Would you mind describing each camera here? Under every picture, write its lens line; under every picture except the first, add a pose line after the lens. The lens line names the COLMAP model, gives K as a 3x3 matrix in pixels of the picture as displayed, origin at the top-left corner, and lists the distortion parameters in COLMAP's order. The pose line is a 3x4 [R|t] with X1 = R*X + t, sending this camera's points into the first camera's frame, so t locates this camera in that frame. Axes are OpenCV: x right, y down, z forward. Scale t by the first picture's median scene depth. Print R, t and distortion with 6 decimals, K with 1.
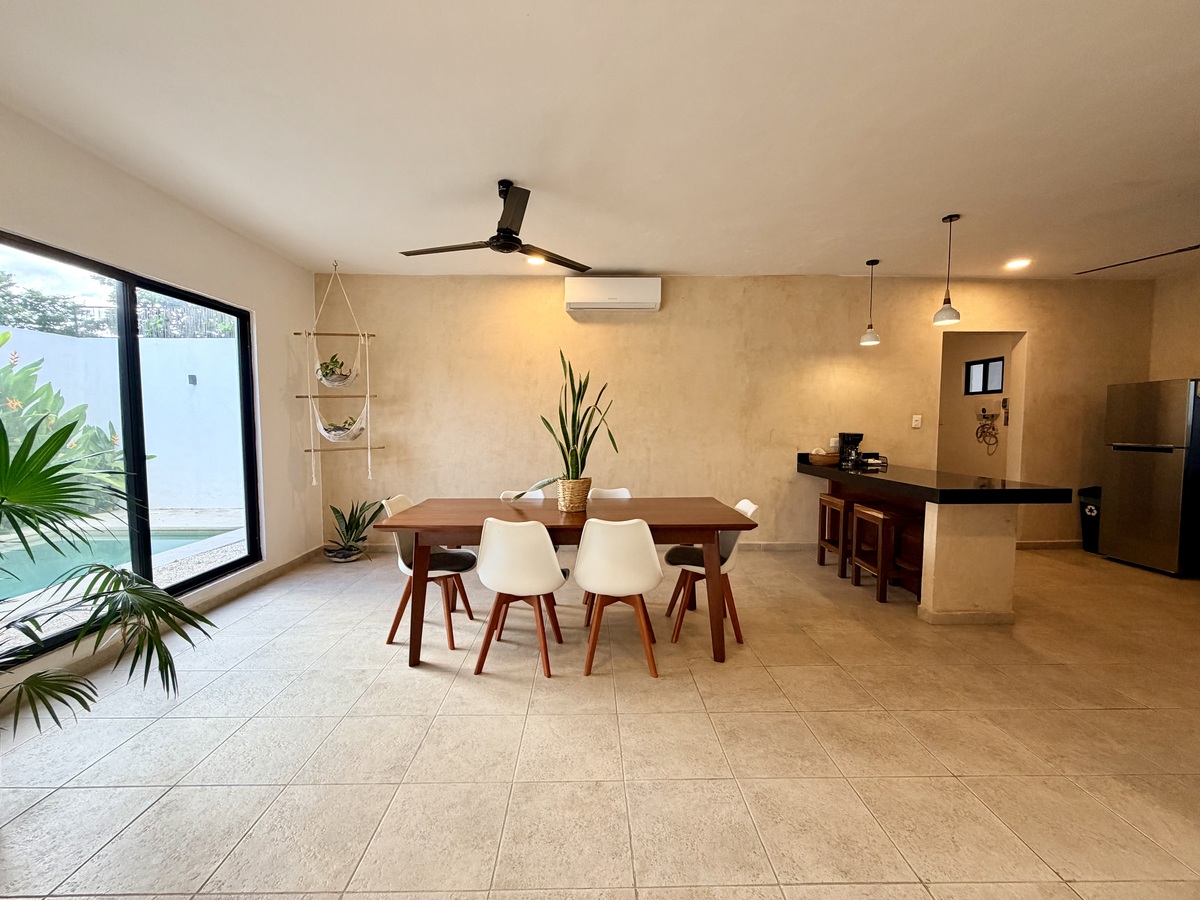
lens RADIAL K [[478.5, 0, 594.4], [0, 478.5, 451.3], [0, 0, 1]] dist [0.000468, 0.000139]
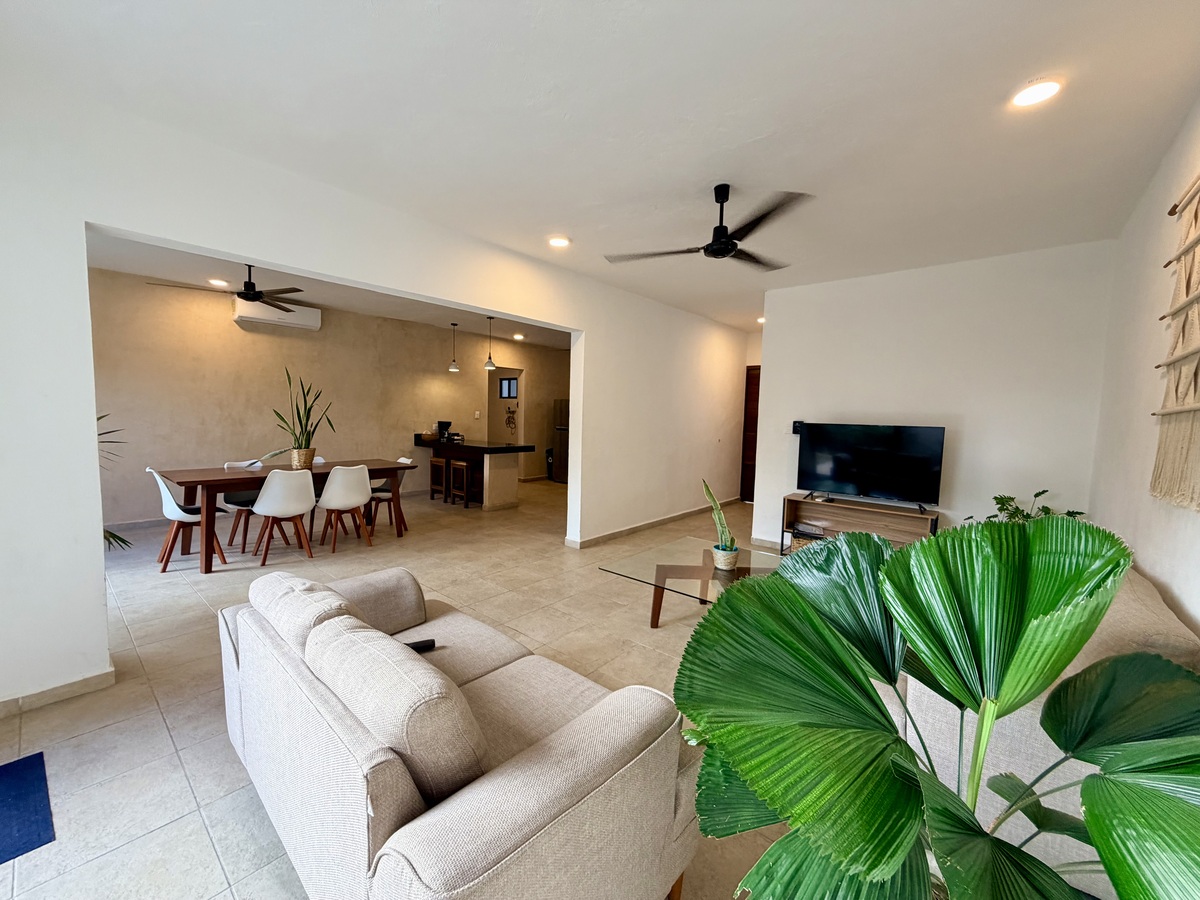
lens RADIAL K [[478.5, 0, 595.0], [0, 478.5, 452.1], [0, 0, 1]] dist [0.000468, 0.000139]
pose [[0.661871, -0.041448, 0.748471, -0.394588], [0.018862, 0.999075, 0.038646, 0.015547], [-0.749381, -0.011461, 0.662040, -0.534528]]
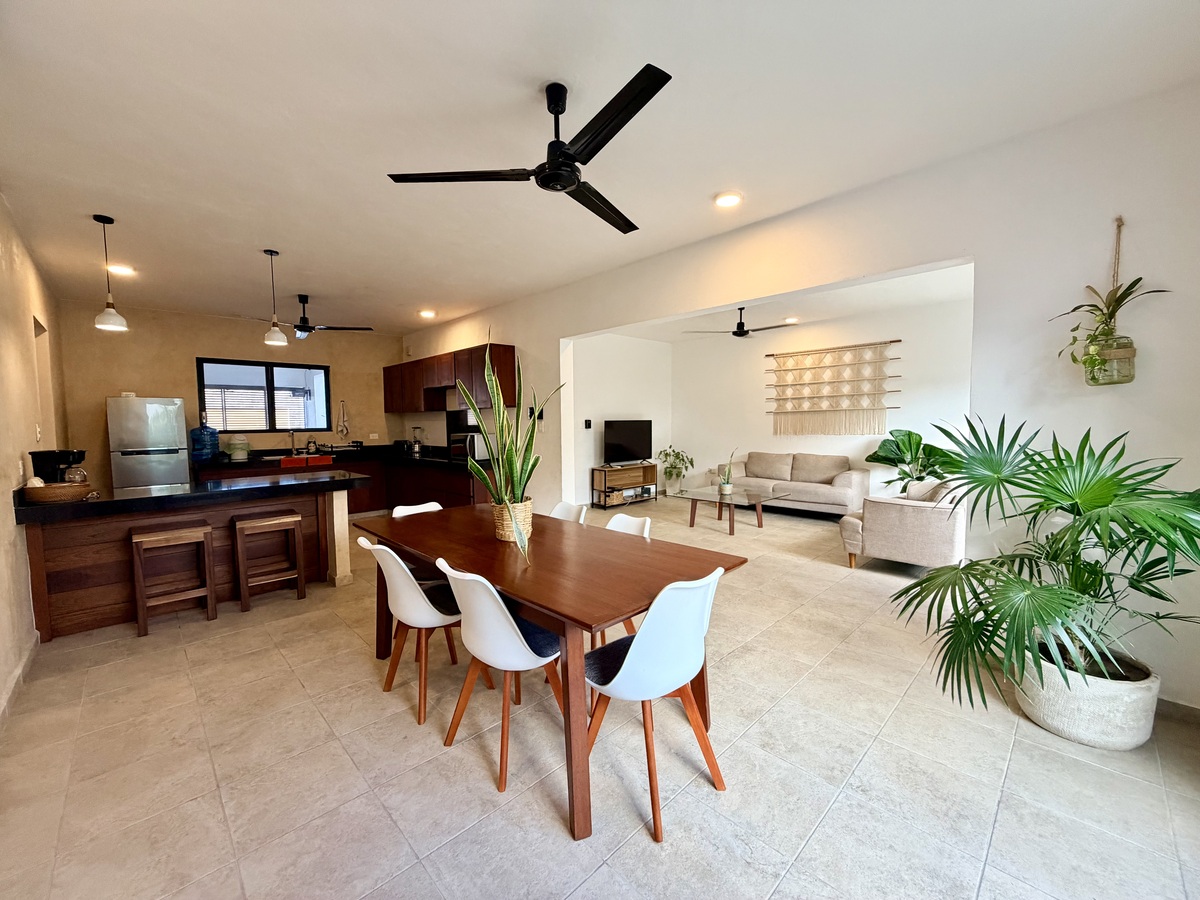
lens RADIAL K [[478.5, 0, 594.2], [0, 478.5, 451.2], [0, 0, 1]] dist [0.000468, 0.000139]
pose [[-0.684726, -0.036675, 0.727877, -0.476047], [0.057045, 0.992972, 0.103696, -0.065812], [-0.726565, 0.112525, -0.677822, 0.945097]]
